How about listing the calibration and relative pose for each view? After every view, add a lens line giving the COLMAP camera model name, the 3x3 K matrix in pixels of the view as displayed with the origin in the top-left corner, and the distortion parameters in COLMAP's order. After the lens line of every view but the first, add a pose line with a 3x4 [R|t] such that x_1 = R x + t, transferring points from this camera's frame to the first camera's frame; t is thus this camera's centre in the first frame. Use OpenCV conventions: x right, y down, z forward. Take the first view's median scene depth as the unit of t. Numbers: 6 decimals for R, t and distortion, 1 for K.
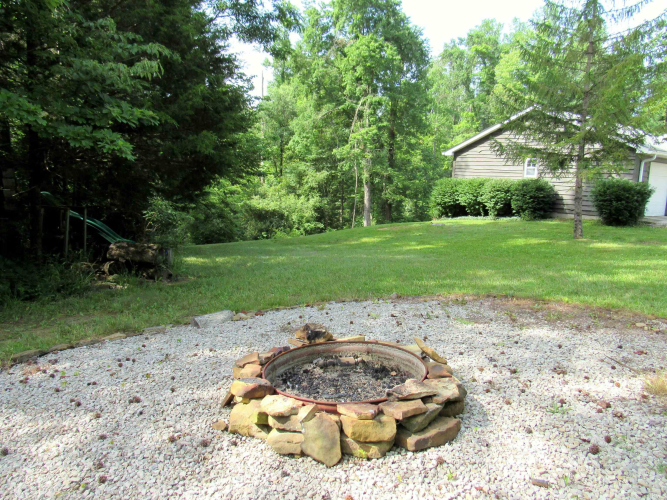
lens RADIAL K [[482.1, 0, 331.3], [0, 482.1, 248.2], [0, 0, 1]] dist [-0.026146, -0.000843]
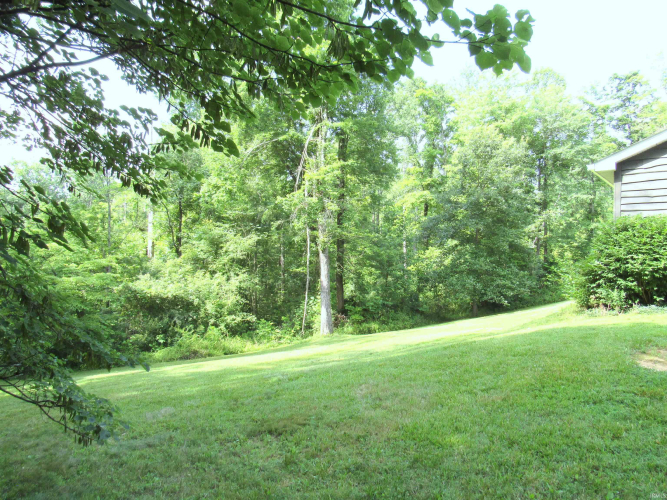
lens RADIAL K [[482.1, 0, 333.5], [0, 482.1, 254.5], [0, 0, 1]] dist [-0.026146, -0.000843]
pose [[0.971132, -0.016215, 0.237993, -0.067432], [0.051688, 0.988289, -0.143576, -0.033489], [-0.232878, 0.151733, 0.960596, 0.350945]]
